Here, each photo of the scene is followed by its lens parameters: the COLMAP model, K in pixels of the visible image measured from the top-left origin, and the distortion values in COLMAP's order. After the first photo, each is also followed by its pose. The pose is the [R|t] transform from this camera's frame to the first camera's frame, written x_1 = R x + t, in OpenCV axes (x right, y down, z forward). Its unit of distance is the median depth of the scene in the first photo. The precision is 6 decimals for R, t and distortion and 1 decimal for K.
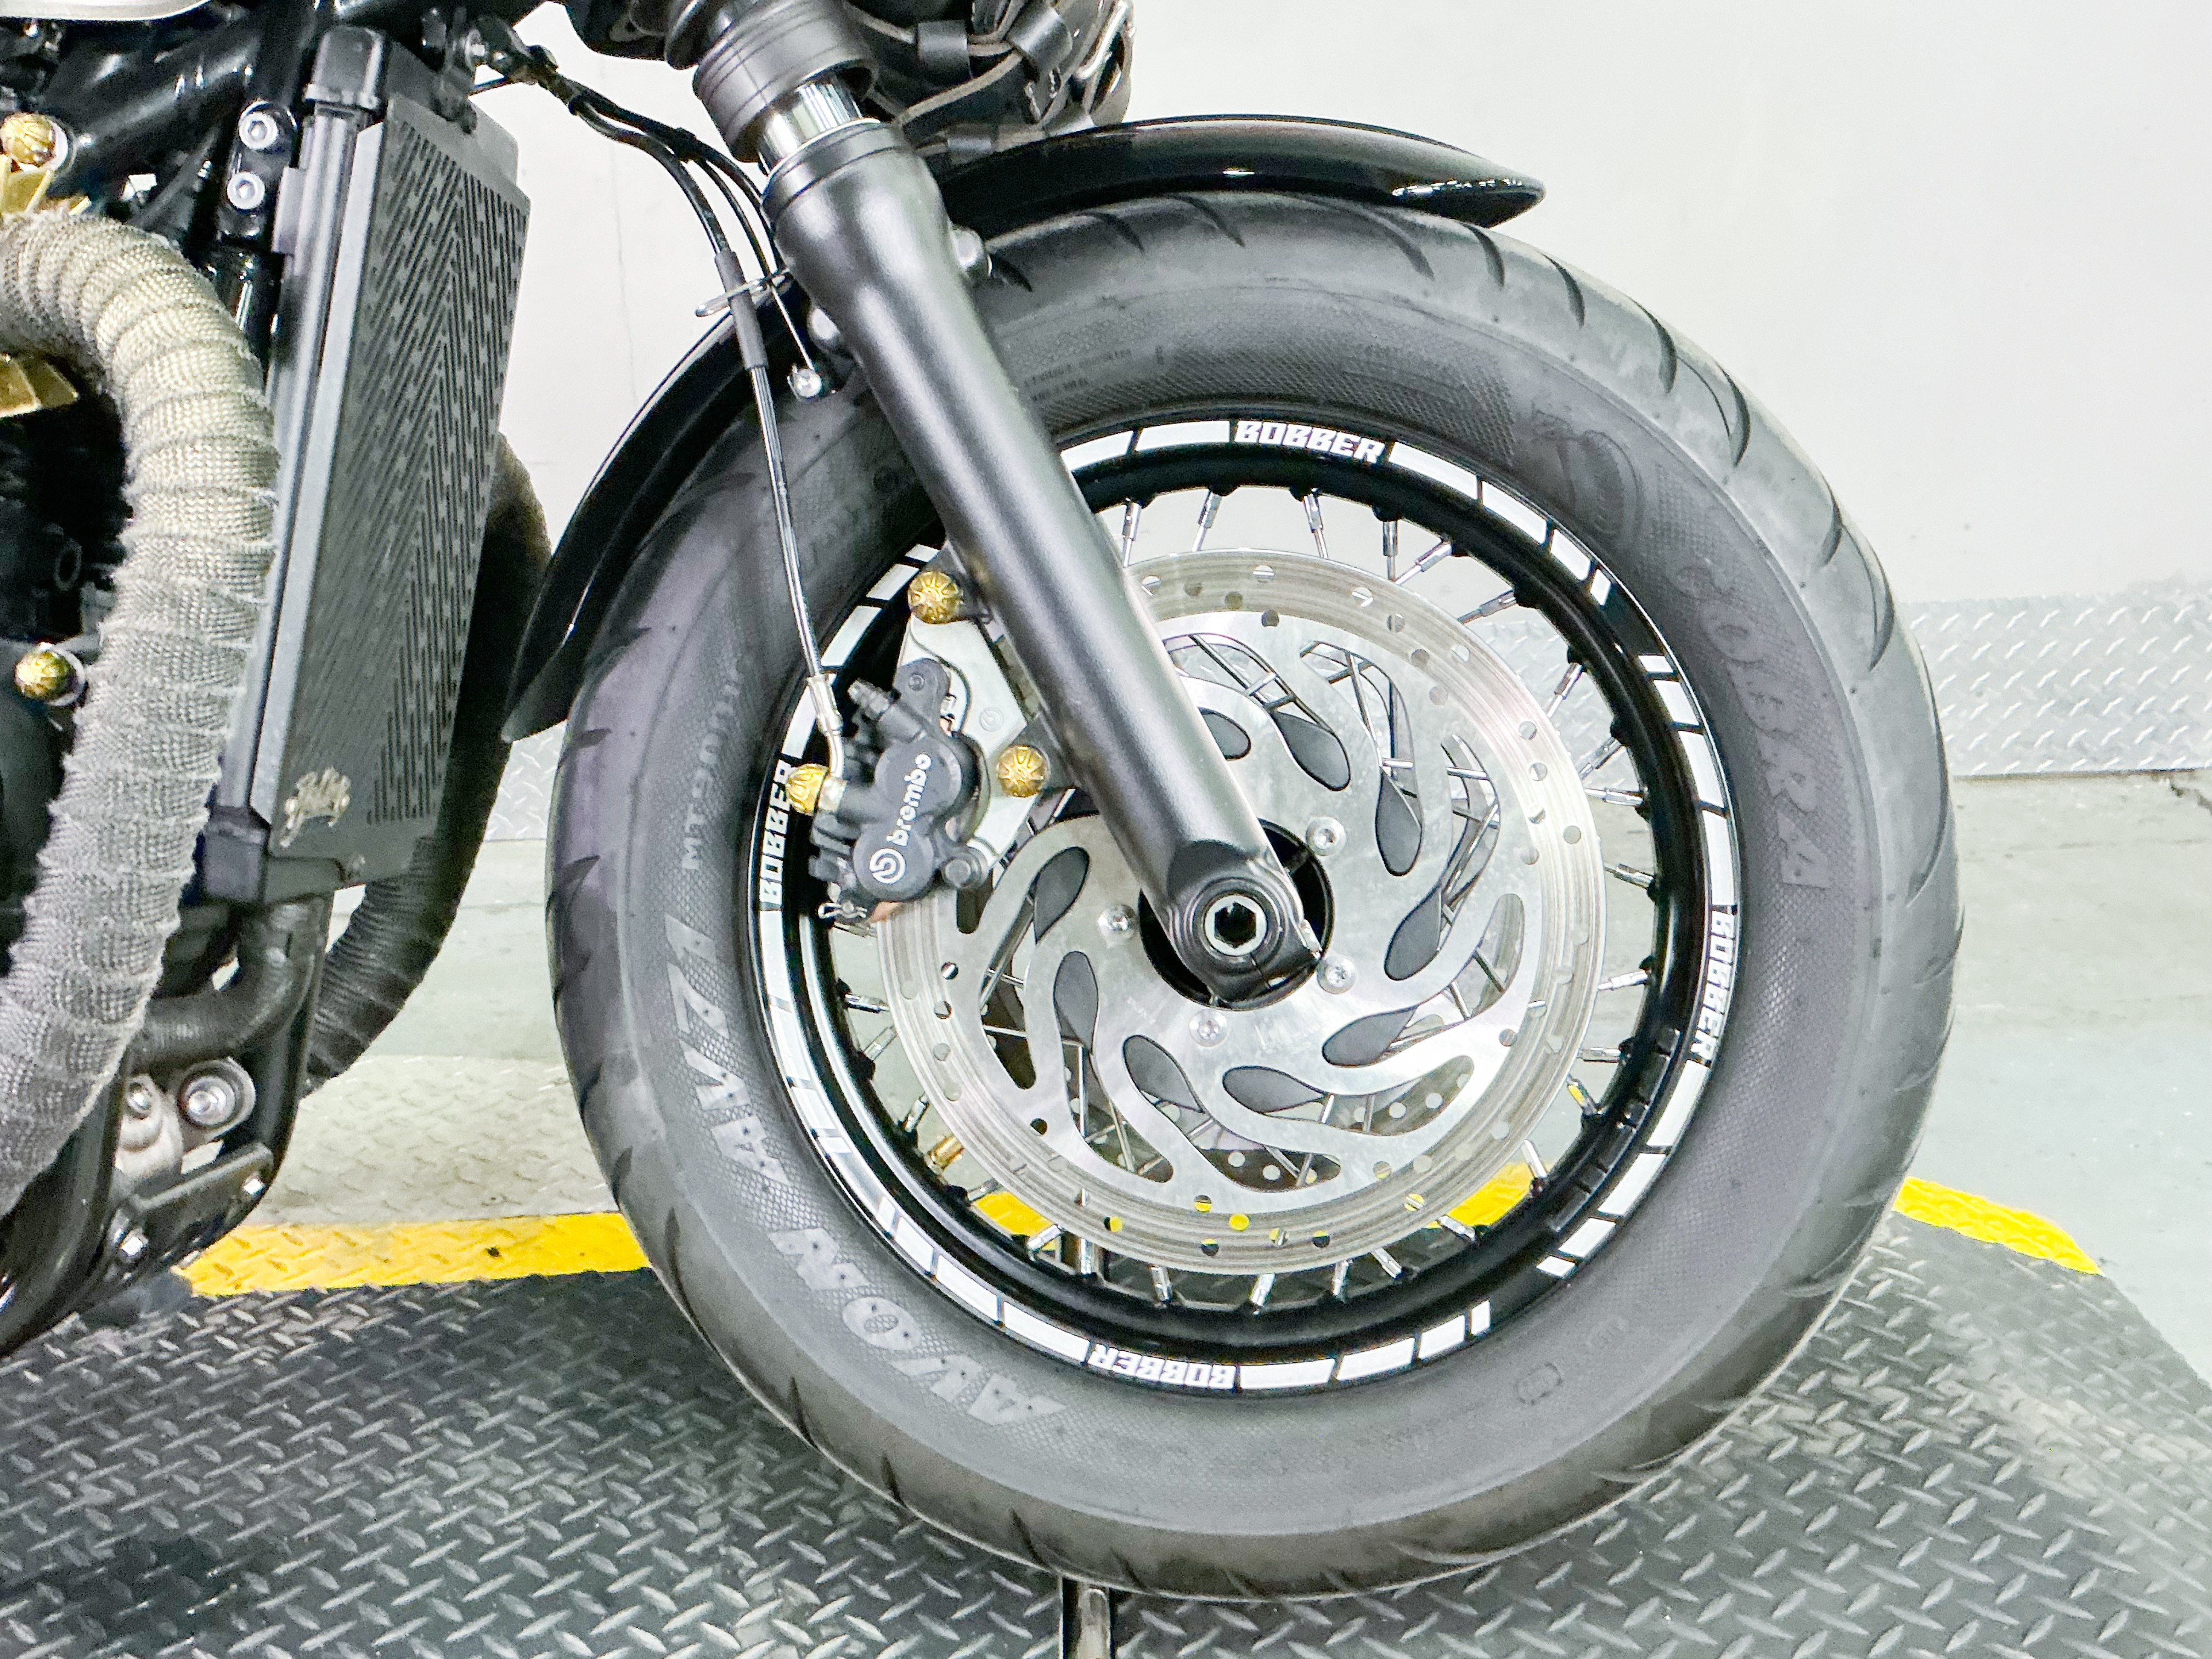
lens RADIAL K [[2271.6, 0, 1106.0], [0, 2271.6, 829.5], [0, 0, 1]] dist [0.160277, -0.337703]
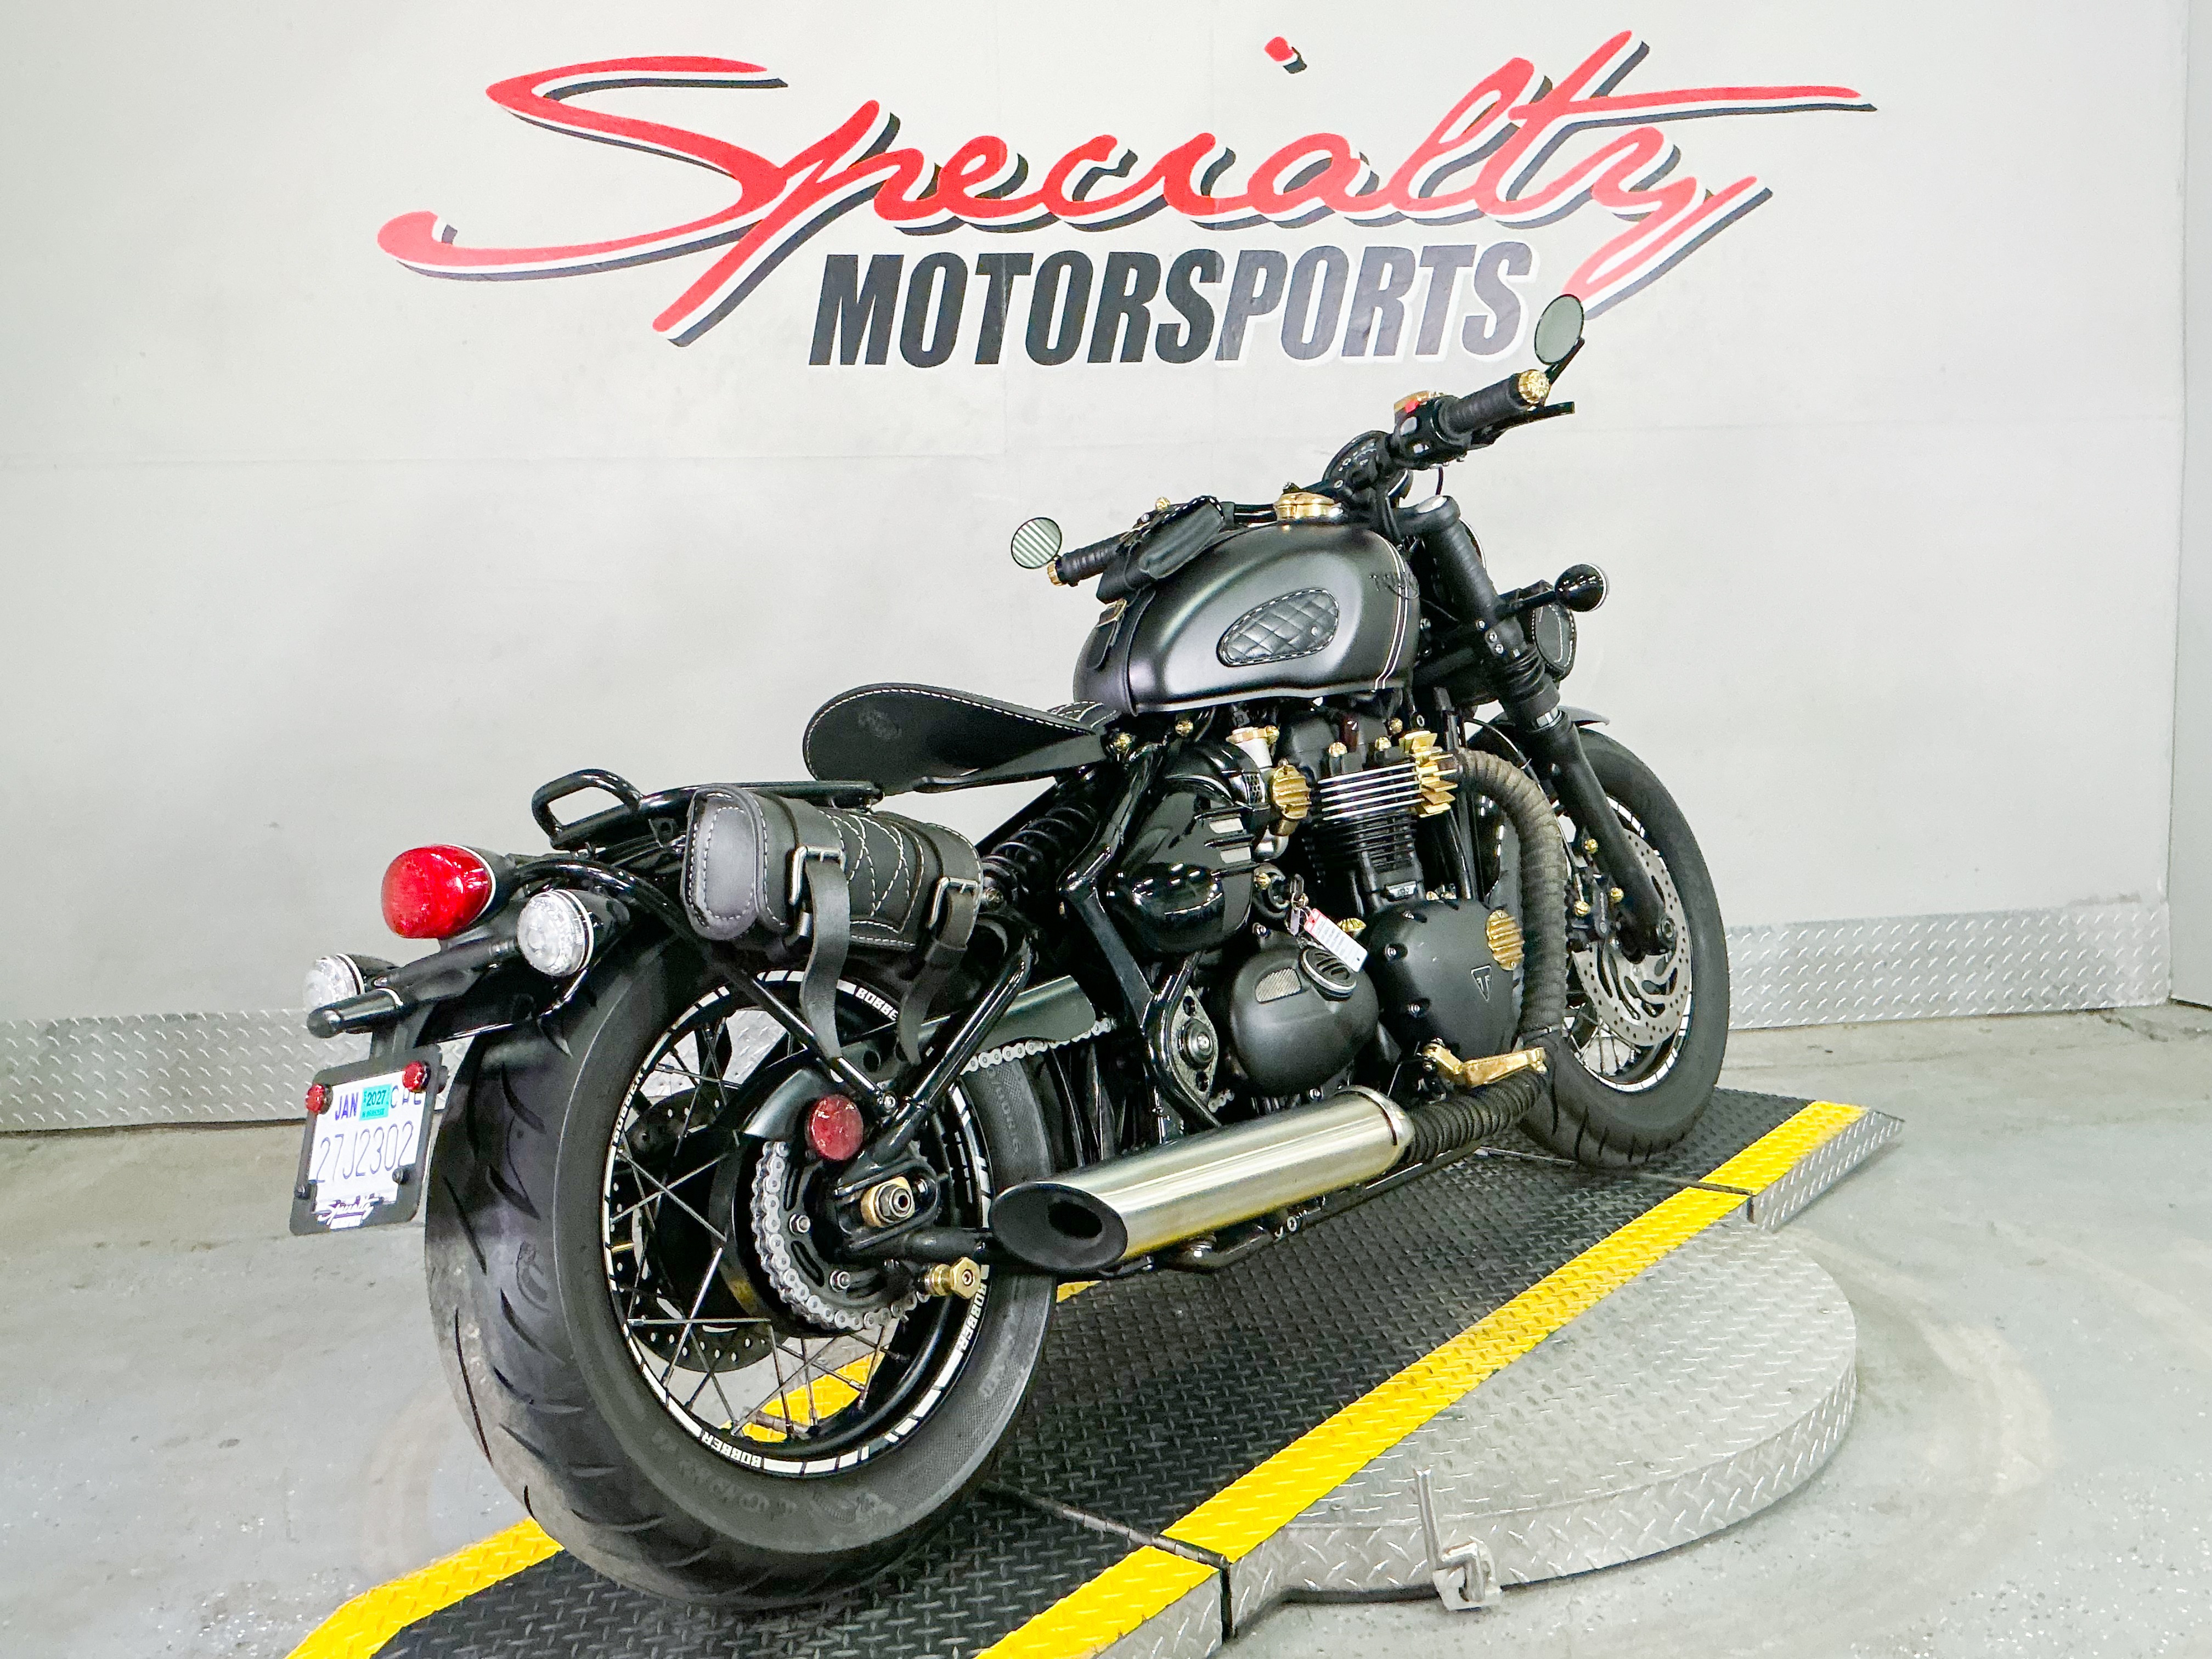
lens RADIAL K [[2071.0, 0, 1106.0], [0, 2071.0, 829.5], [0, 0, 1]] dist [0.154049, -0.320662]
pose [[0.997129, -0.011050, 0.074914, -0.396537], [0.022601, 0.987631, -0.155156, 0.069736], [-0.072273, 0.156404, 0.985045, -0.517423]]
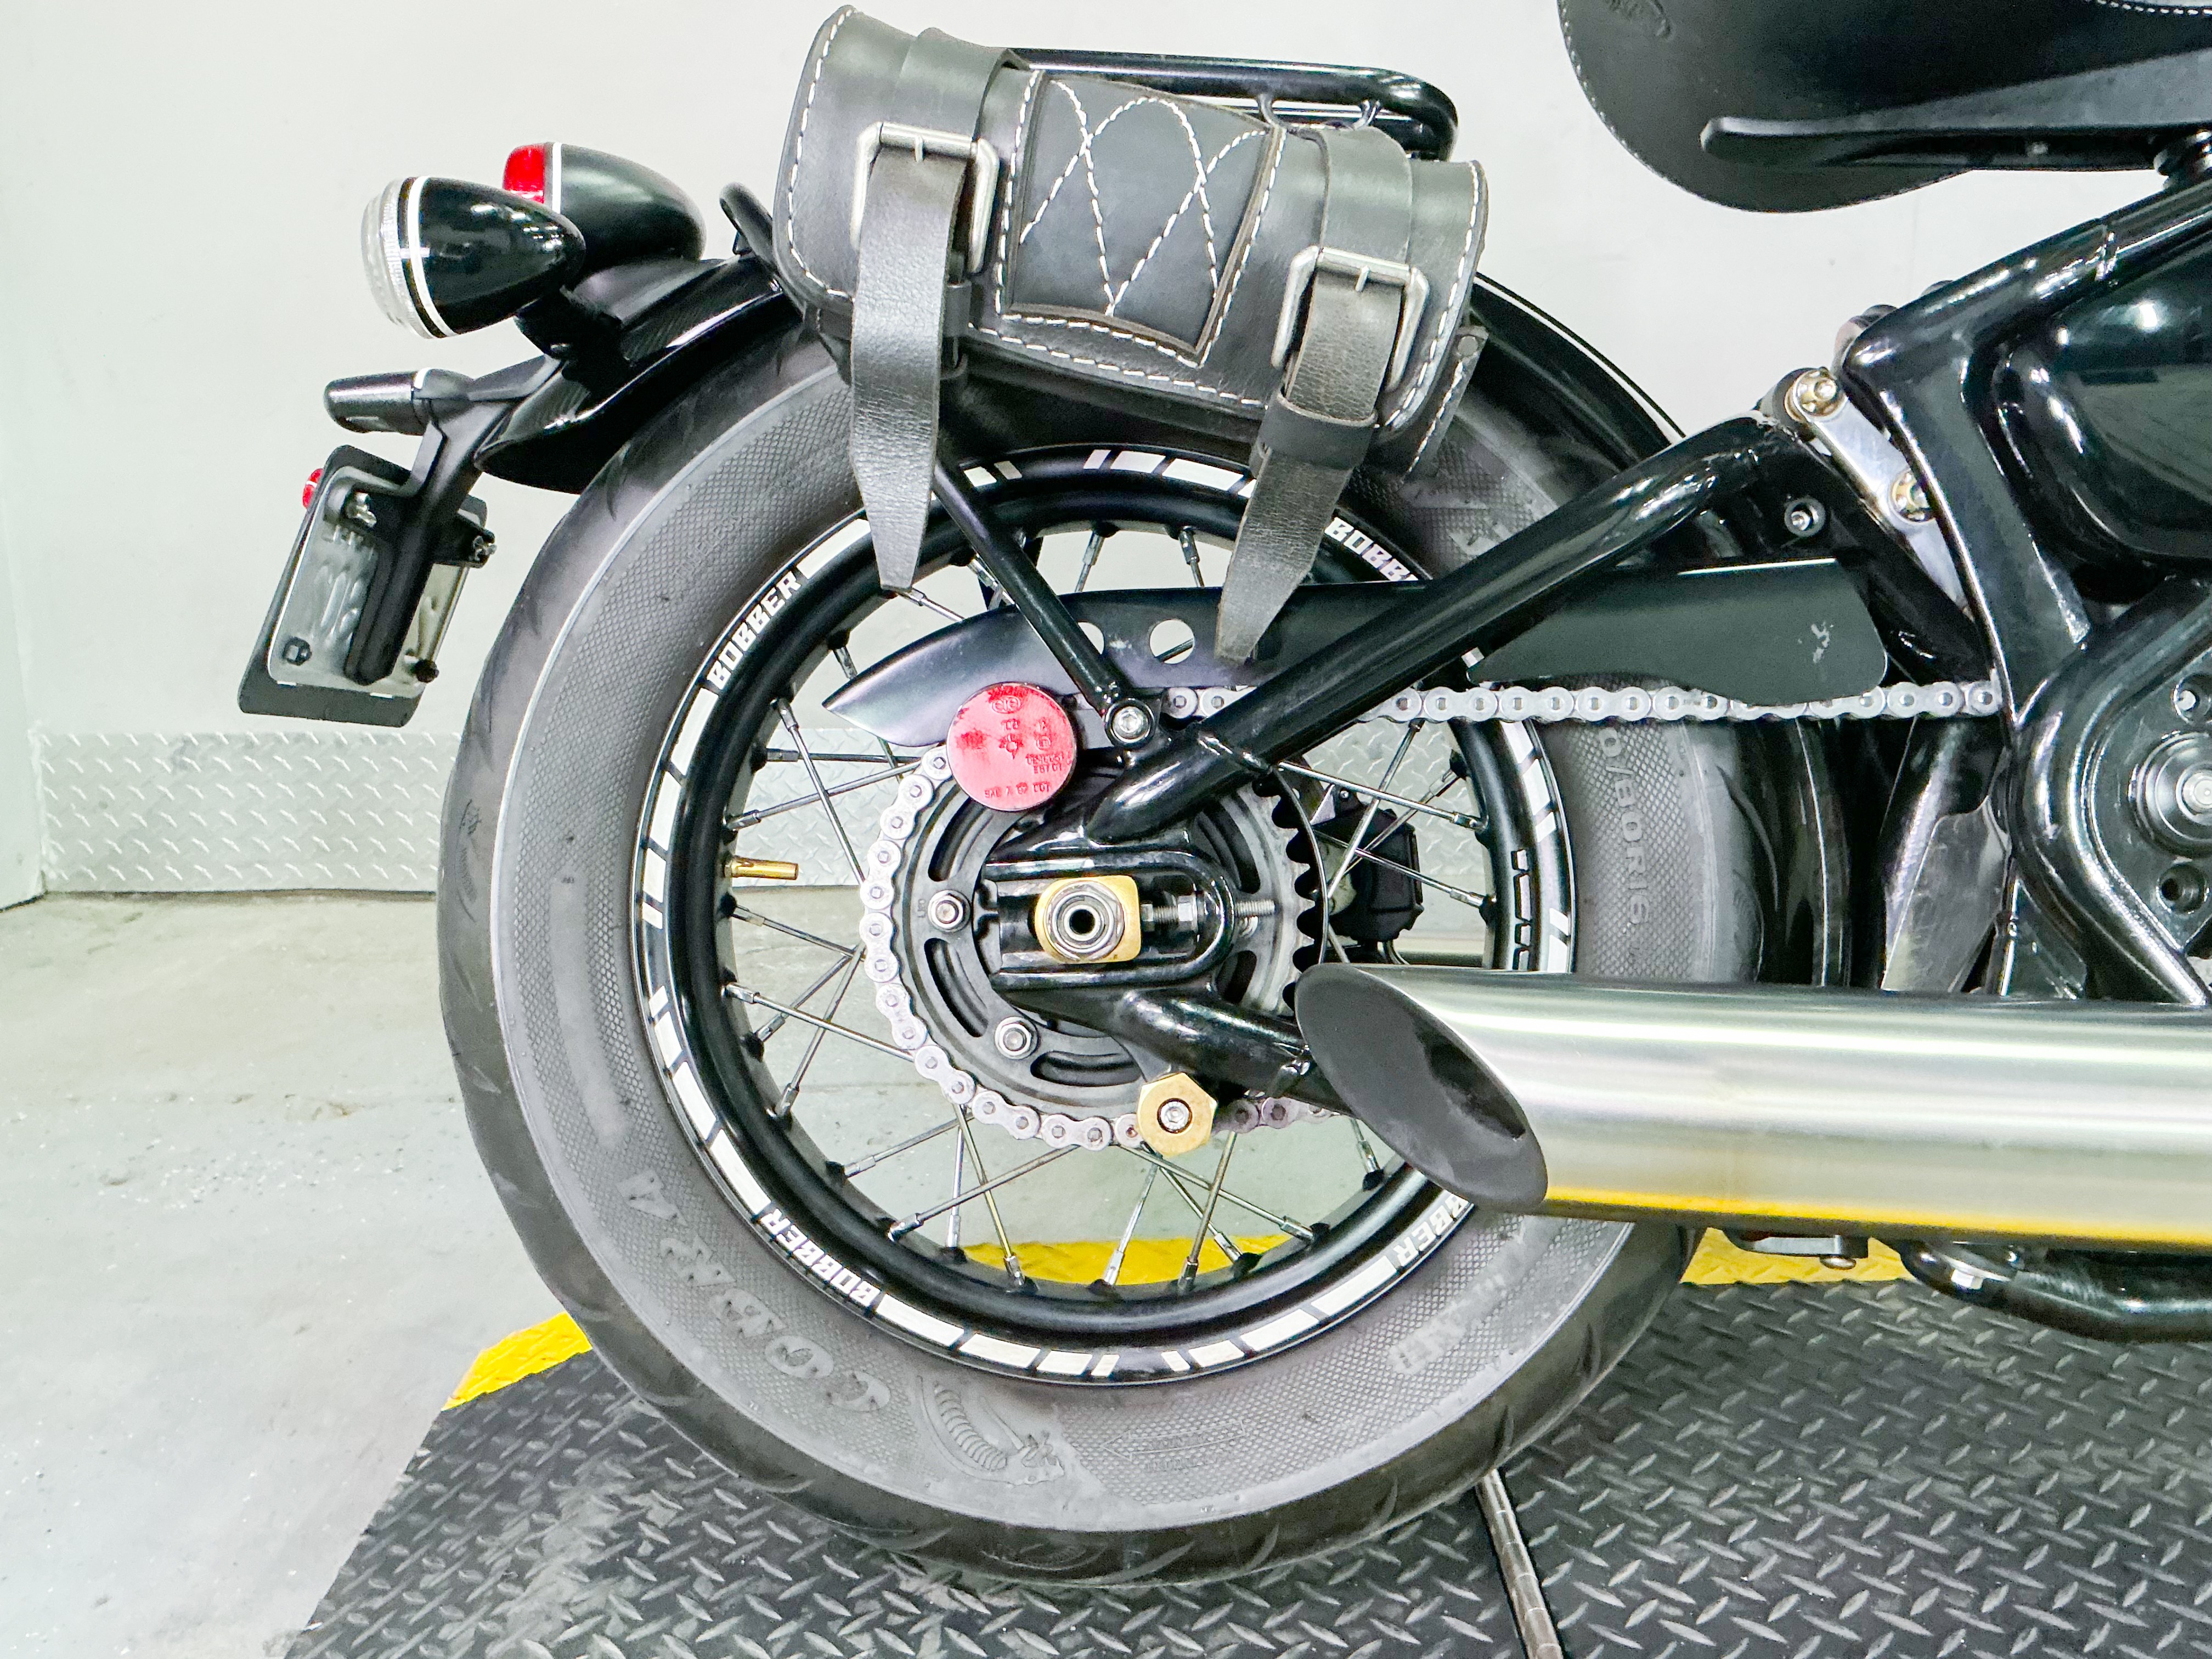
lens RADIAL K [[1934.3, 0, 1106.0], [0, 1934.3, 829.5], [0, 0, 1]] dist [0.129660, -0.245284]
pose [[0.999585, 0.023350, -0.016891, -0.543990], [-0.024060, 0.998780, -0.043128, 0.032177], [0.015863, 0.043516, 0.998927, 0.056956]]
